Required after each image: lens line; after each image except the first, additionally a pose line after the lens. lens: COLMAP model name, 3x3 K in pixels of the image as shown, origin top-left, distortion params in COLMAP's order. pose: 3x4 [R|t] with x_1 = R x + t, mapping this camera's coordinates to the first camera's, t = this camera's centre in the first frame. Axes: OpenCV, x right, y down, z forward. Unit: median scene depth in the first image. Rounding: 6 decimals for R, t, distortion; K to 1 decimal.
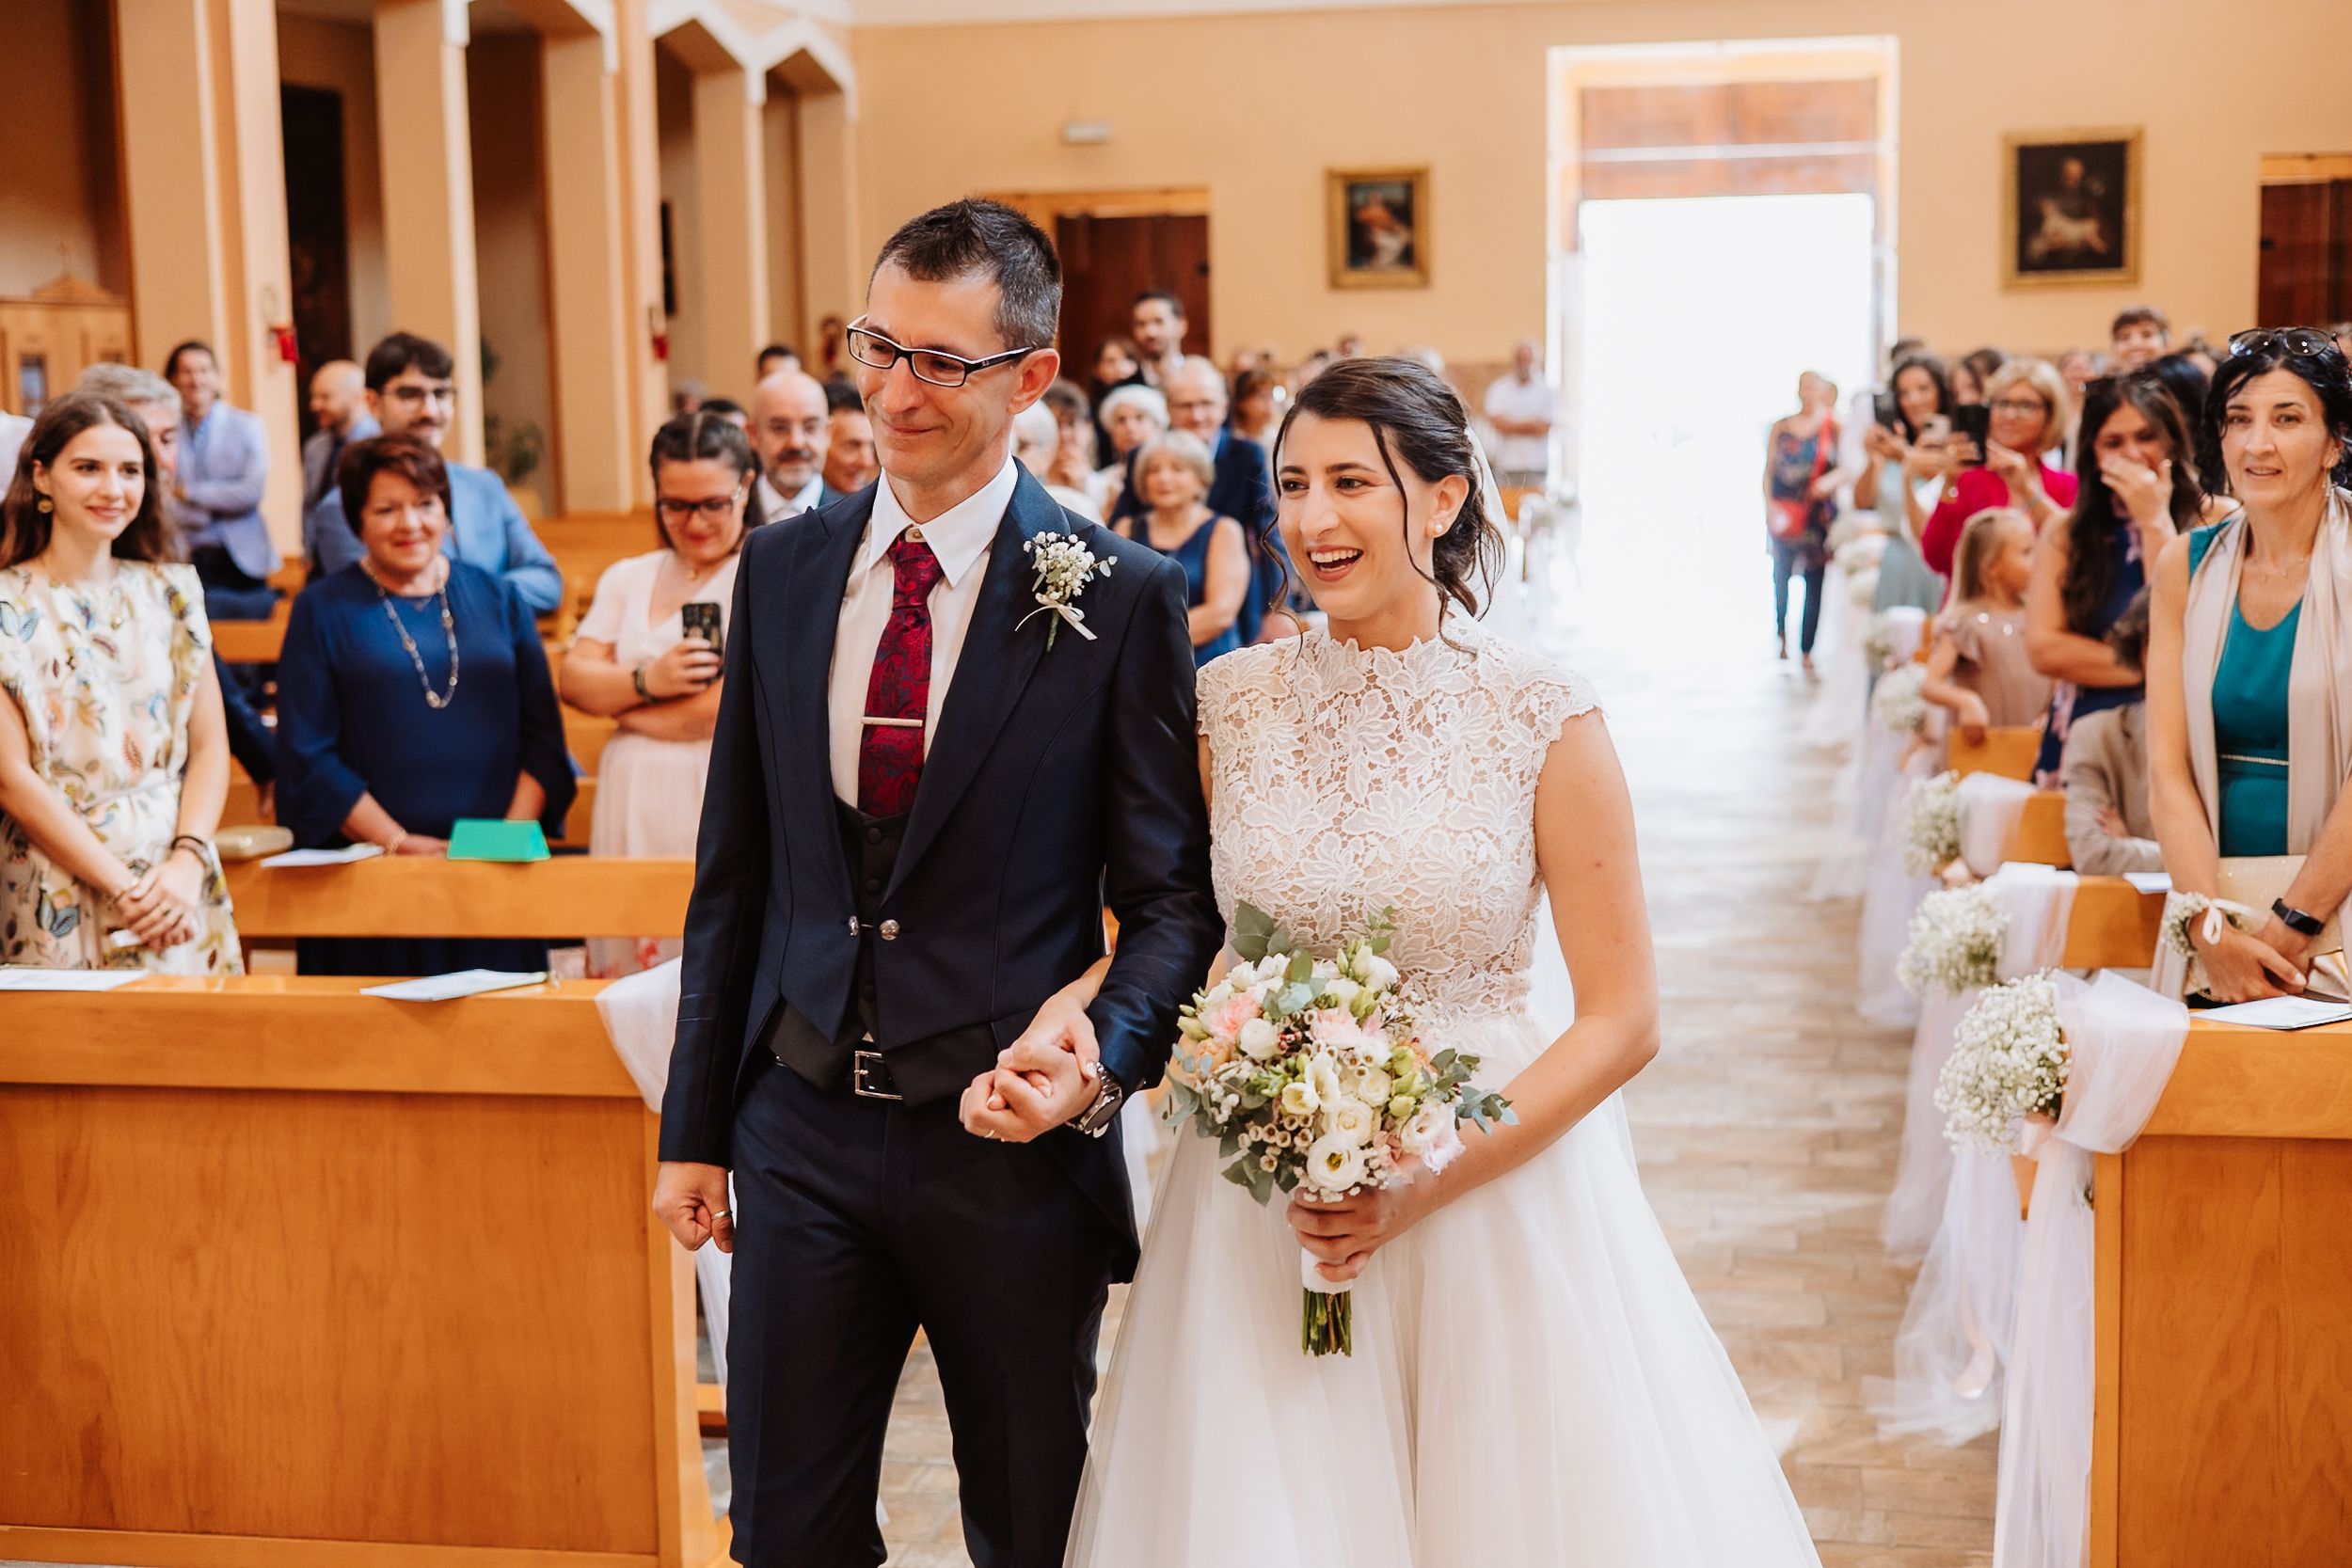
lens RADIAL K [[3373.9, 0, 1176.0], [0, 3373.9, 784.0], [0, 0, 1]] dist [0.005258, -0.053467]
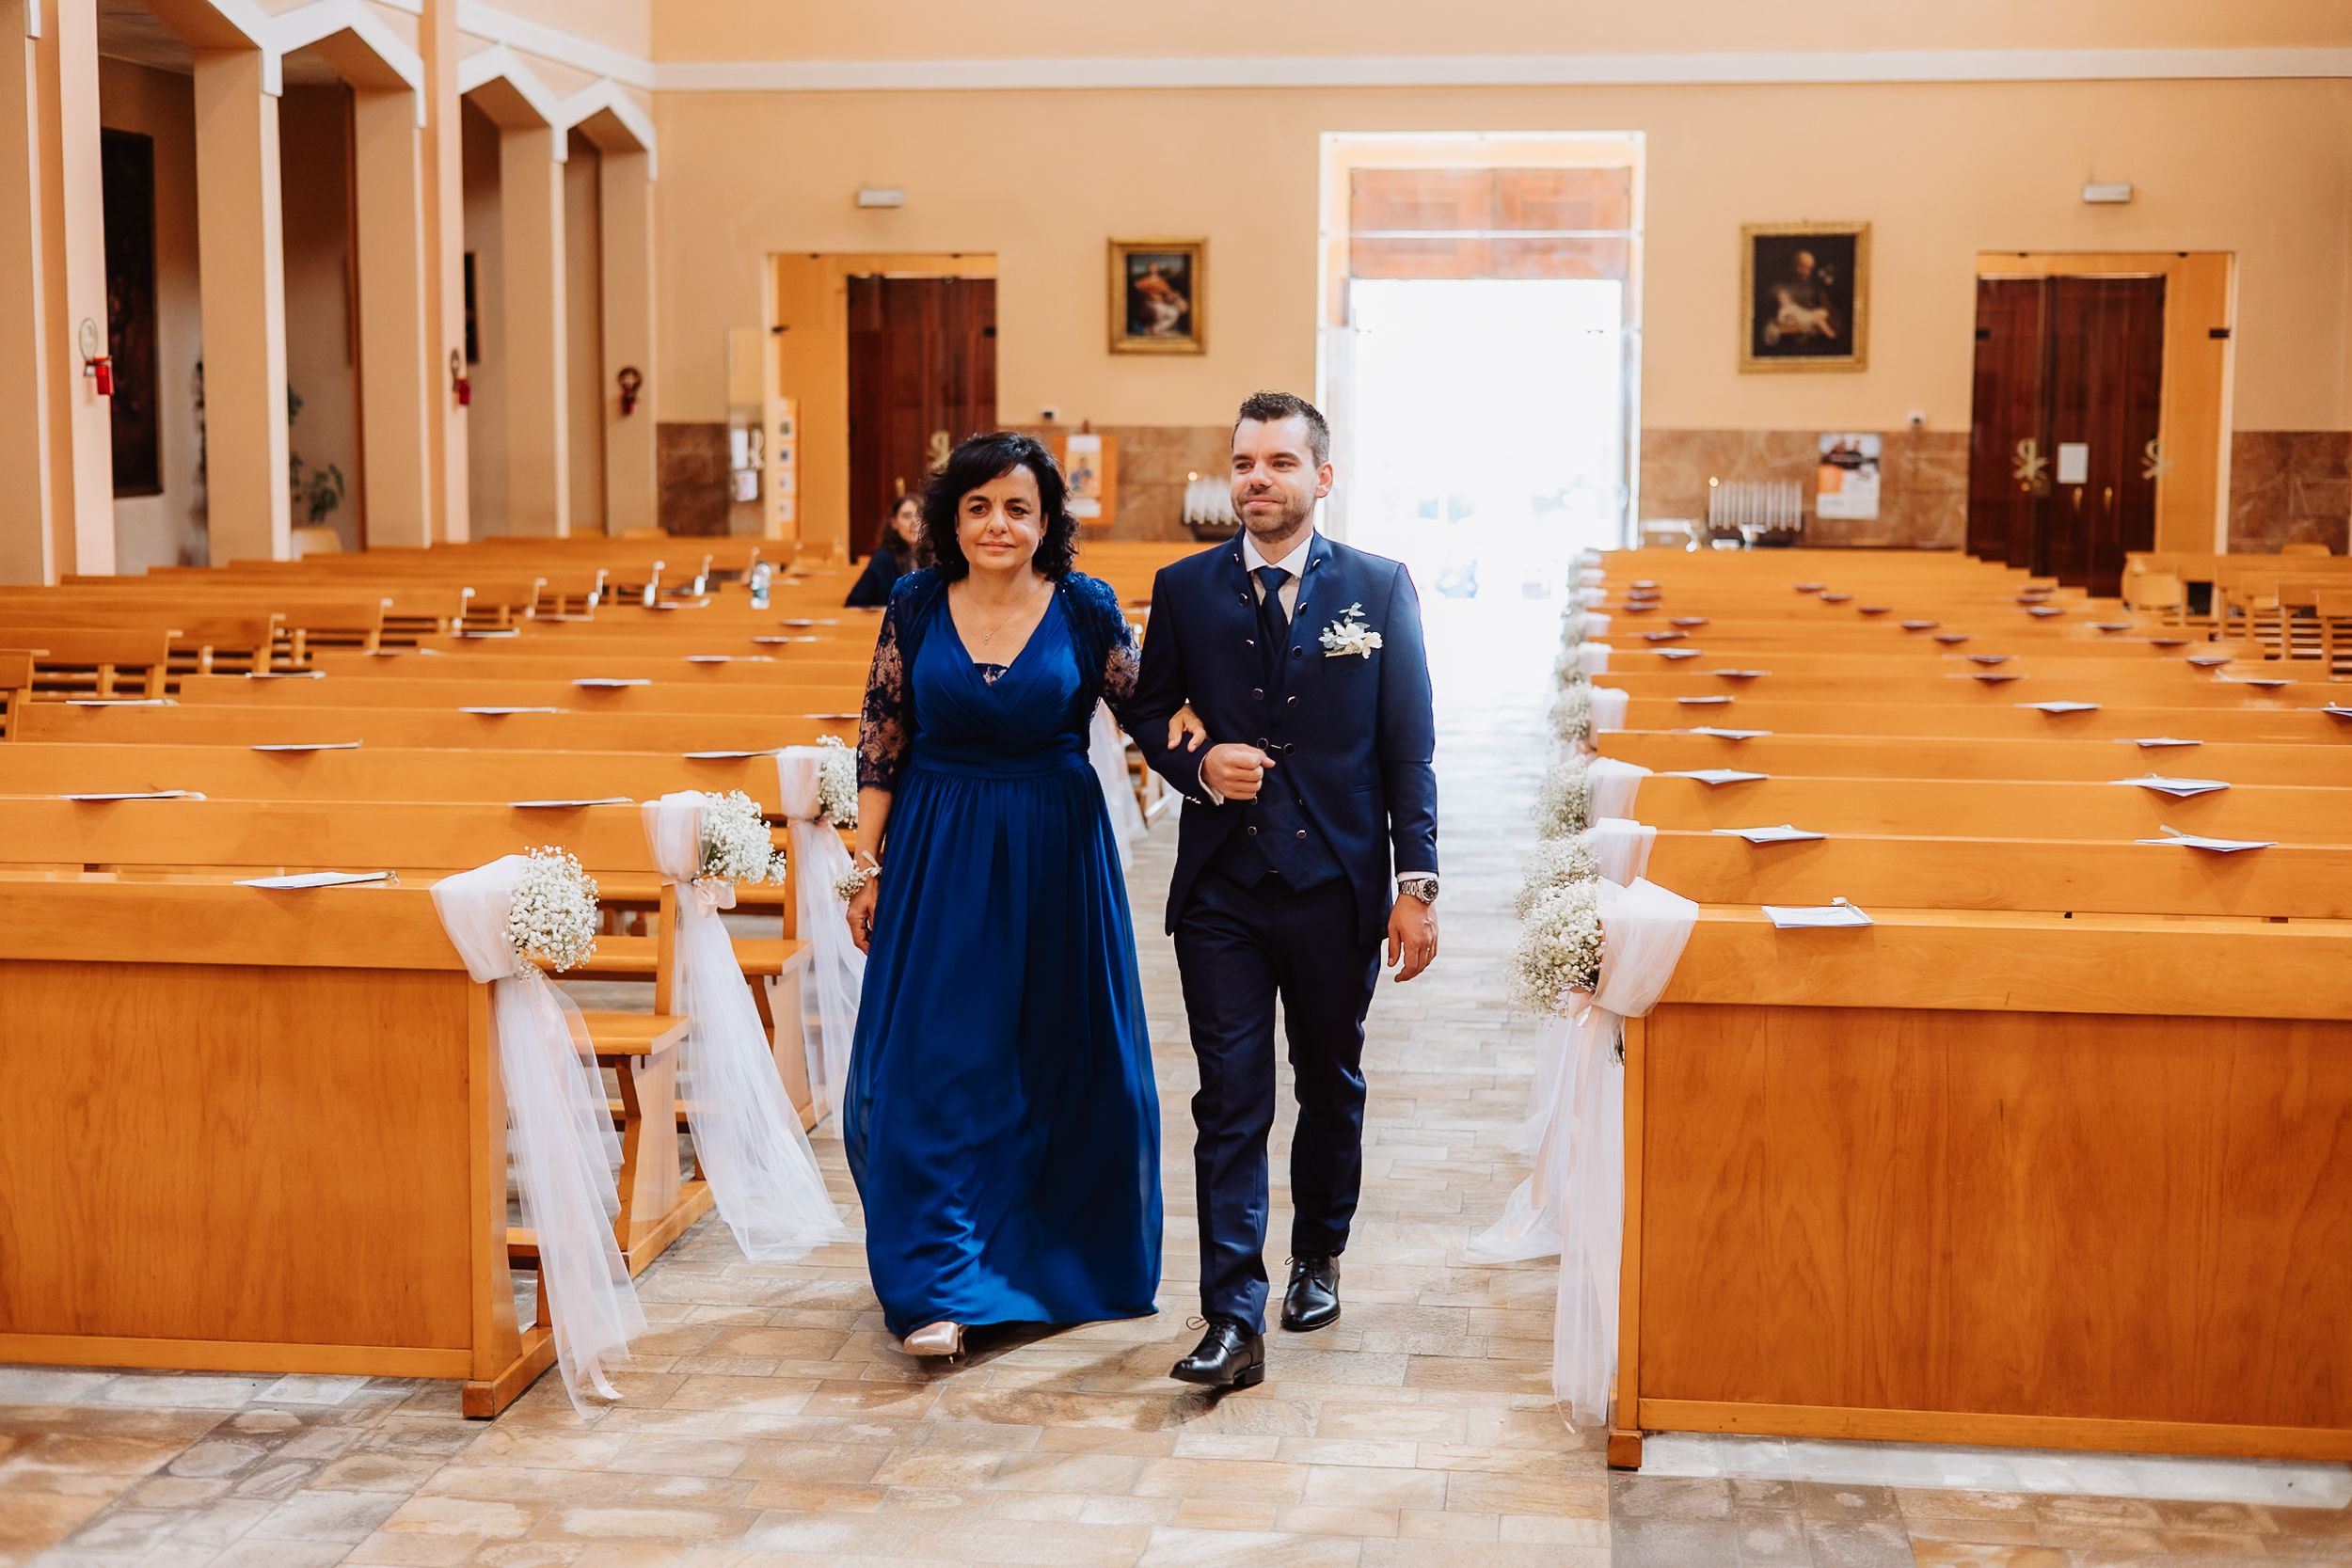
lens RADIAL K [[3349.3, 0, 1183.2], [0, 3349.3, 816.0], [0, 0, 1]] dist [0.004741, -0.000747]
pose [[0.997714, 0.018034, 0.065131, 0.019609], [-0.017365, 0.999791, -0.010827, 0.043499], [-0.065313, 0.009671, 0.997818, -0.218235]]
